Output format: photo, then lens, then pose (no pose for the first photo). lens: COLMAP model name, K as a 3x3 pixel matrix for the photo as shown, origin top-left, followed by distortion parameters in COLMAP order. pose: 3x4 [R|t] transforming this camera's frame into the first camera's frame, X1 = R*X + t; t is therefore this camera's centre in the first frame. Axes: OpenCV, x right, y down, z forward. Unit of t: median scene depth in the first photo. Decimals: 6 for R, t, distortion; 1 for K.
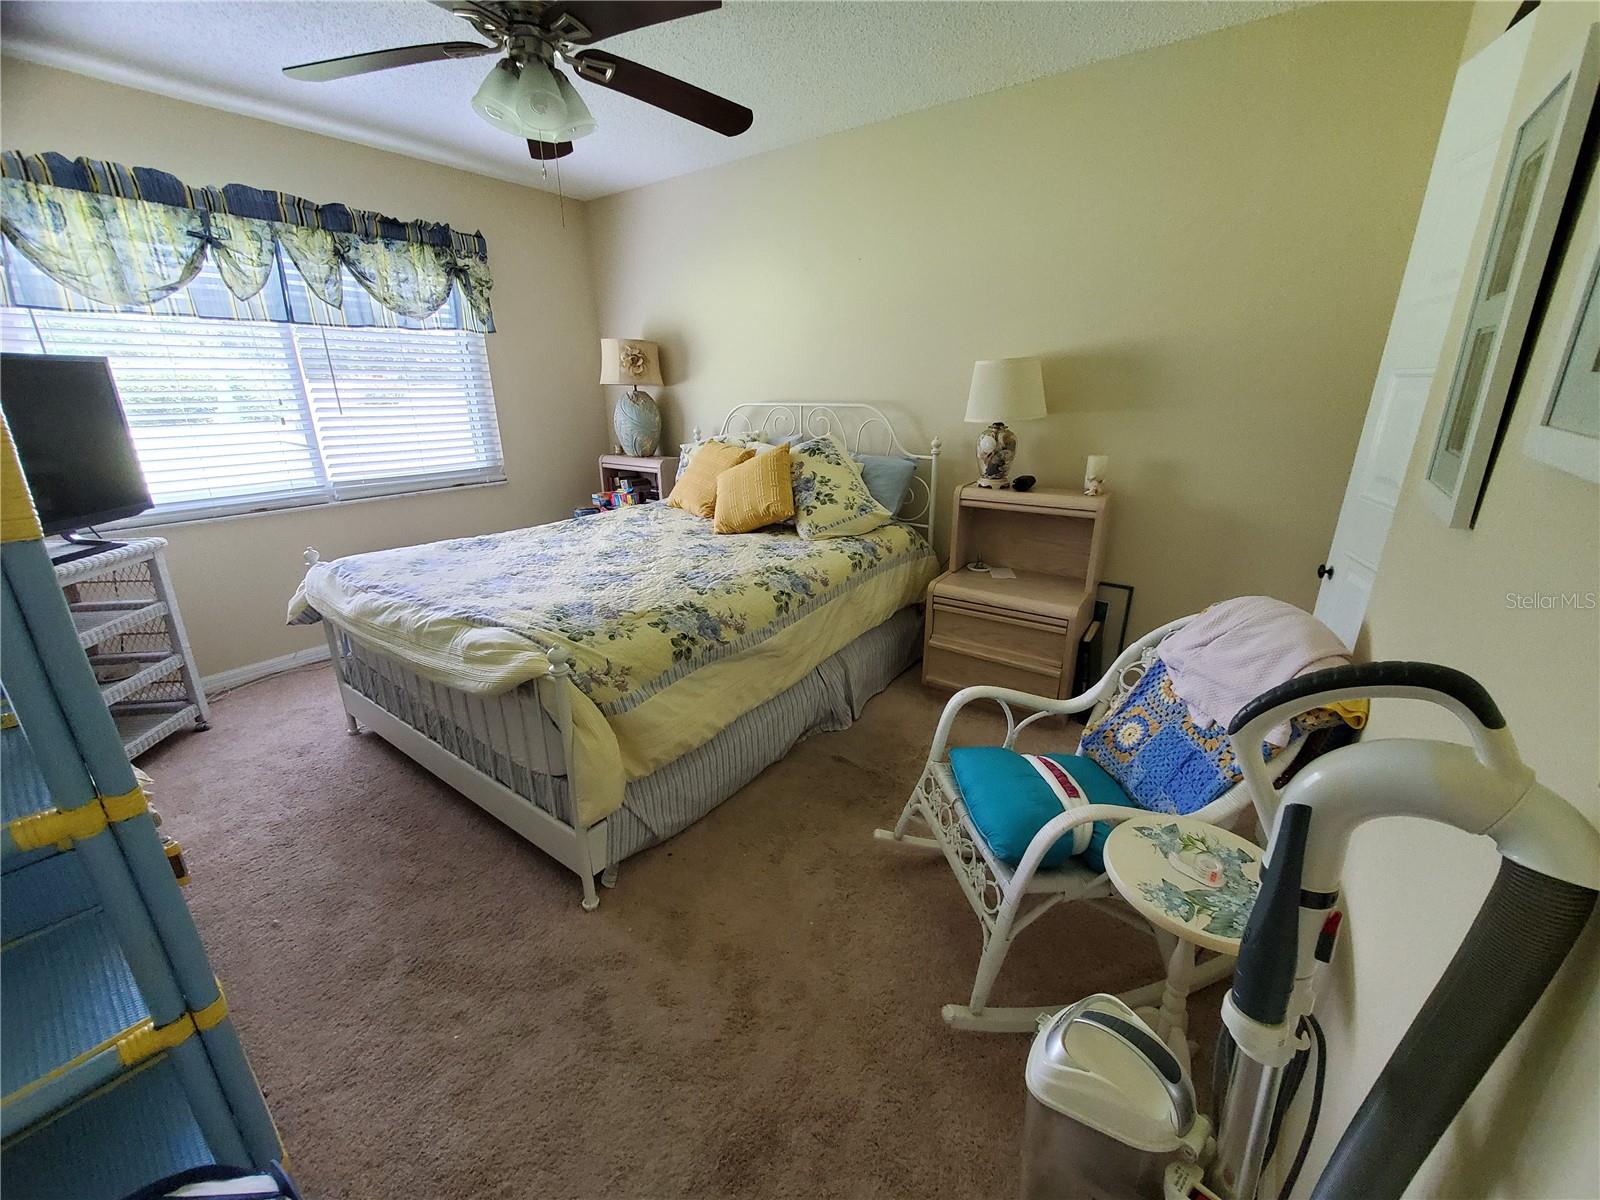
lens RADIAL K [[640.3, 0, 800.3], [0, 640.3, 592.5], [0, 0, 1]] dist [-0.001623, -0.000131]
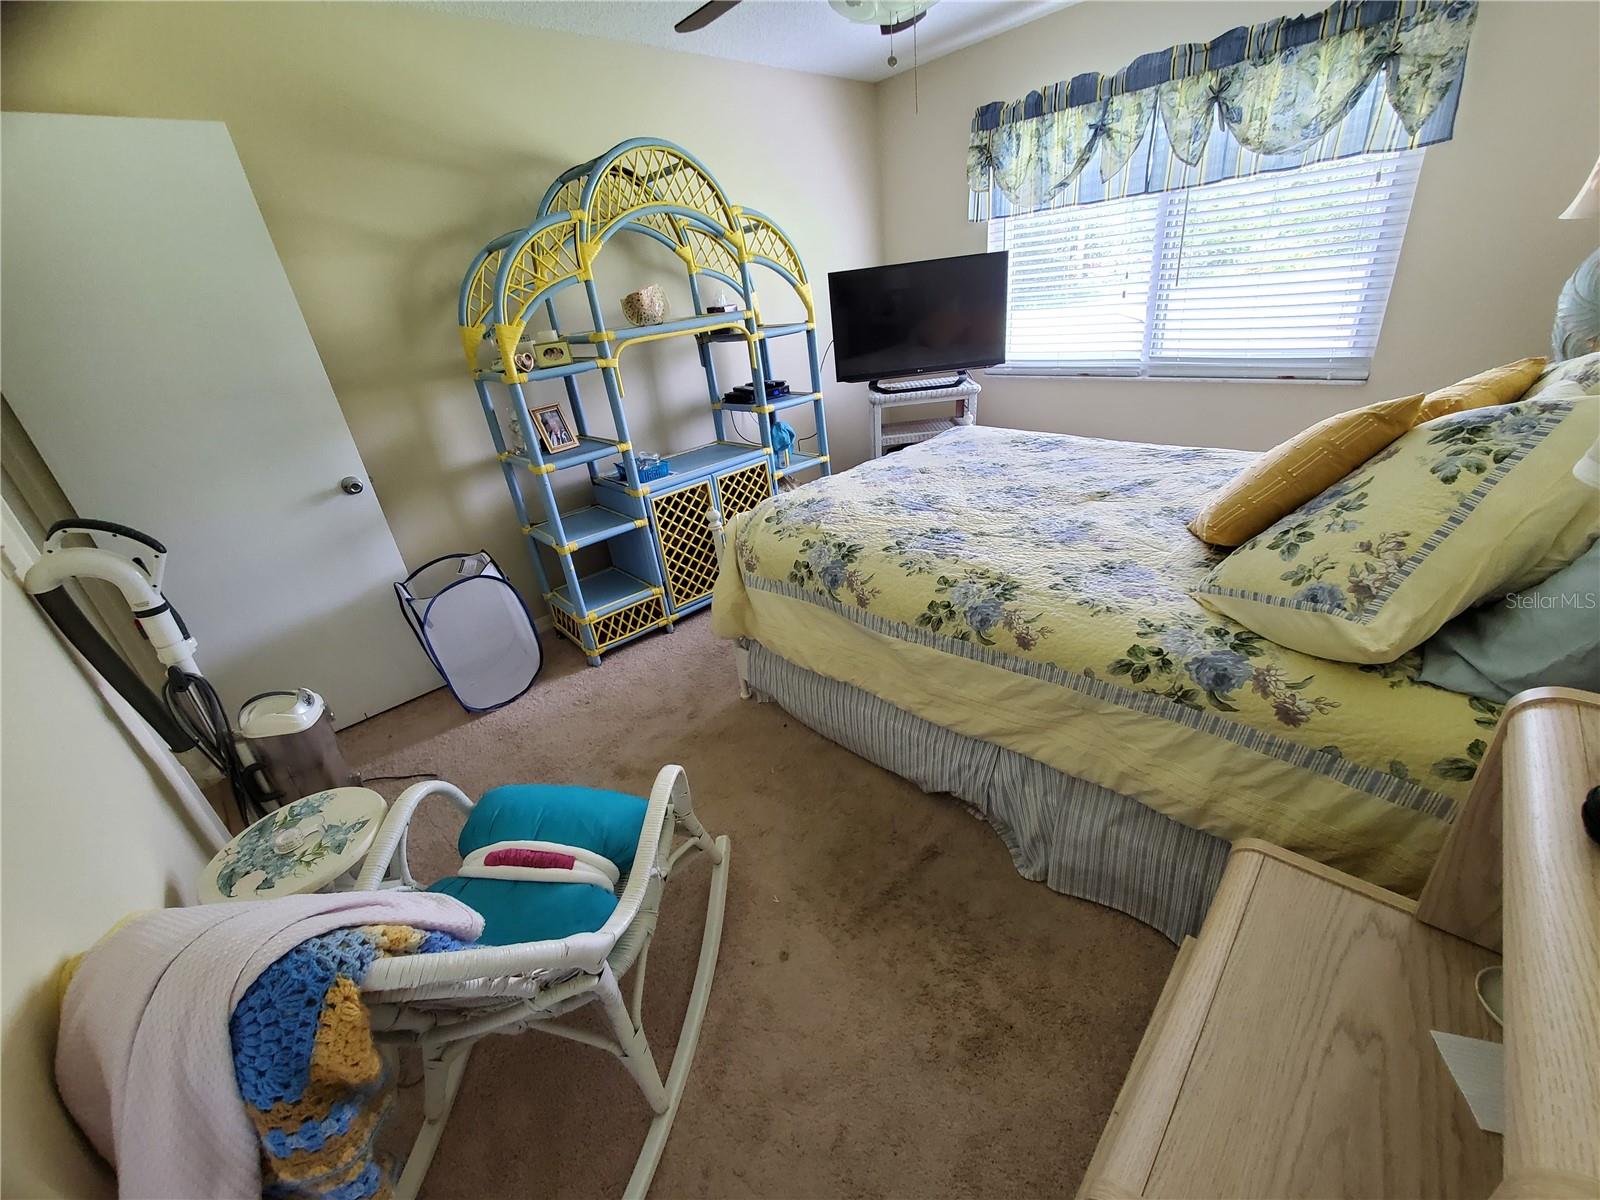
lens RADIAL K [[640.3, 0, 800.3], [0, 640.3, 592.5], [0, 0, 1]] dist [-0.001623, -0.000131]
pose [[-0.165755, 0.447460, -0.878808, 0.580190], [-0.204418, 0.856191, 0.474500, -0.297359], [0.964748, 0.258295, -0.050449, 0.819618]]
